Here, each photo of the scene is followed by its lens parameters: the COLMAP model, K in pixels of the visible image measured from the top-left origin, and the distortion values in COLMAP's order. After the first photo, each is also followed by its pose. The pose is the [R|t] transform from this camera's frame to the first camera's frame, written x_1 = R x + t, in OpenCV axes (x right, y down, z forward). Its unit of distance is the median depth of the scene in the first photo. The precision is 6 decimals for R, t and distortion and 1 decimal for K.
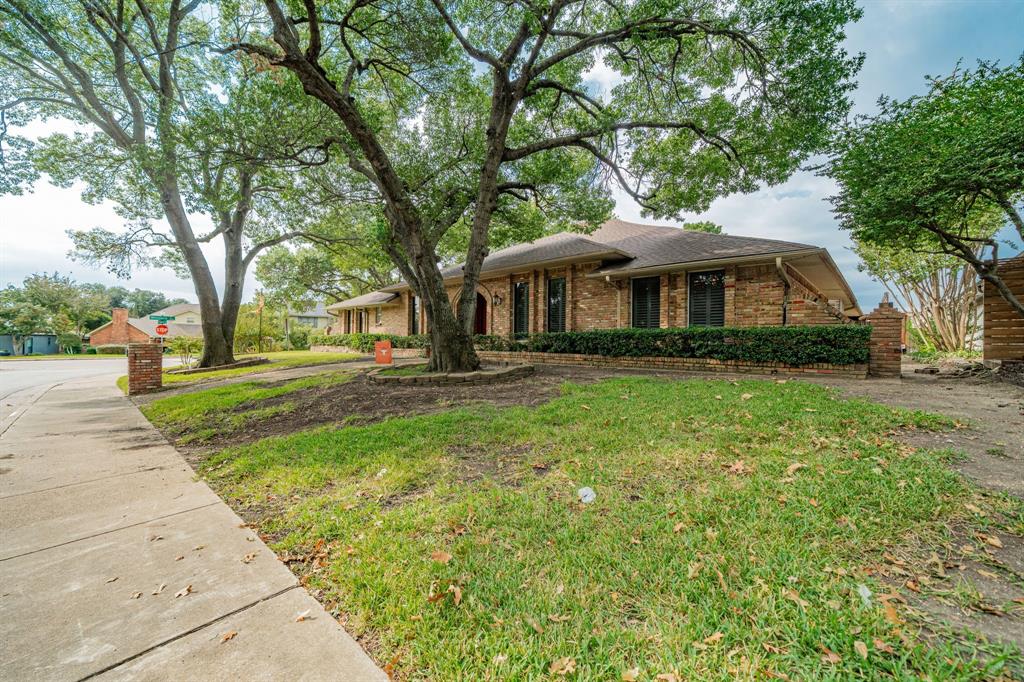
lens RADIAL K [[393.6, 0, 514.0], [0, 393.6, 338.1], [0, 0, 1]] dist [-0.003013, 0.000039]
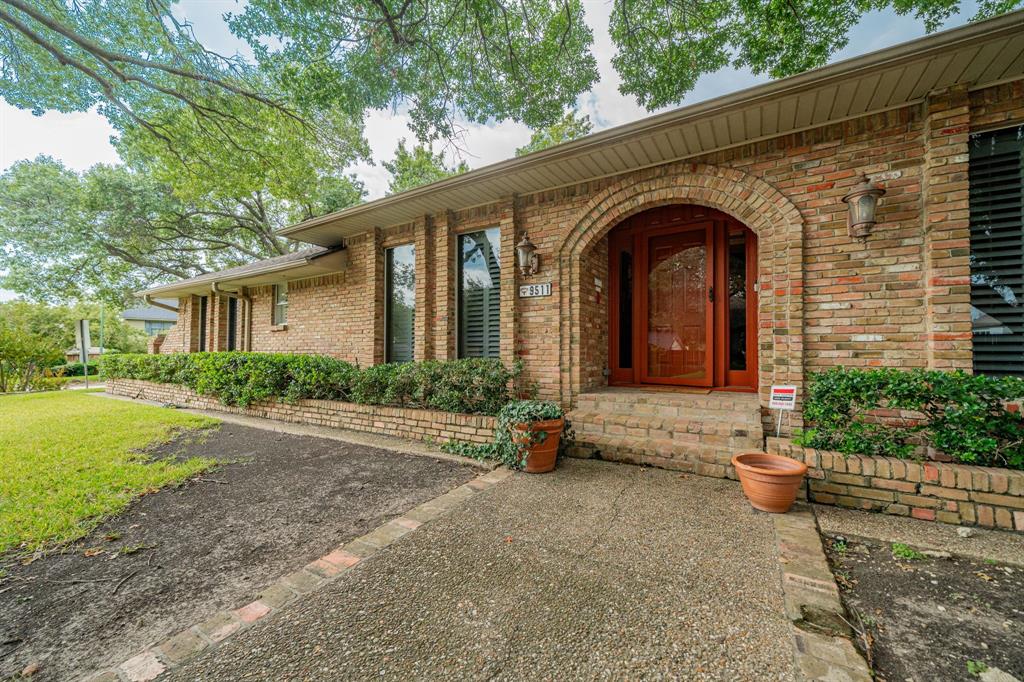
lens RADIAL K [[393.6, 0, 512.1], [0, 393.6, 343.6], [0, 0, 1]] dist [-0.003013, 0.000039]
pose [[0.980262, 0.005372, 0.197629, -0.200853], [-0.002117, 0.999859, -0.016679, -0.014892], [-0.197691, 0.015931, 0.980135, 0.590588]]
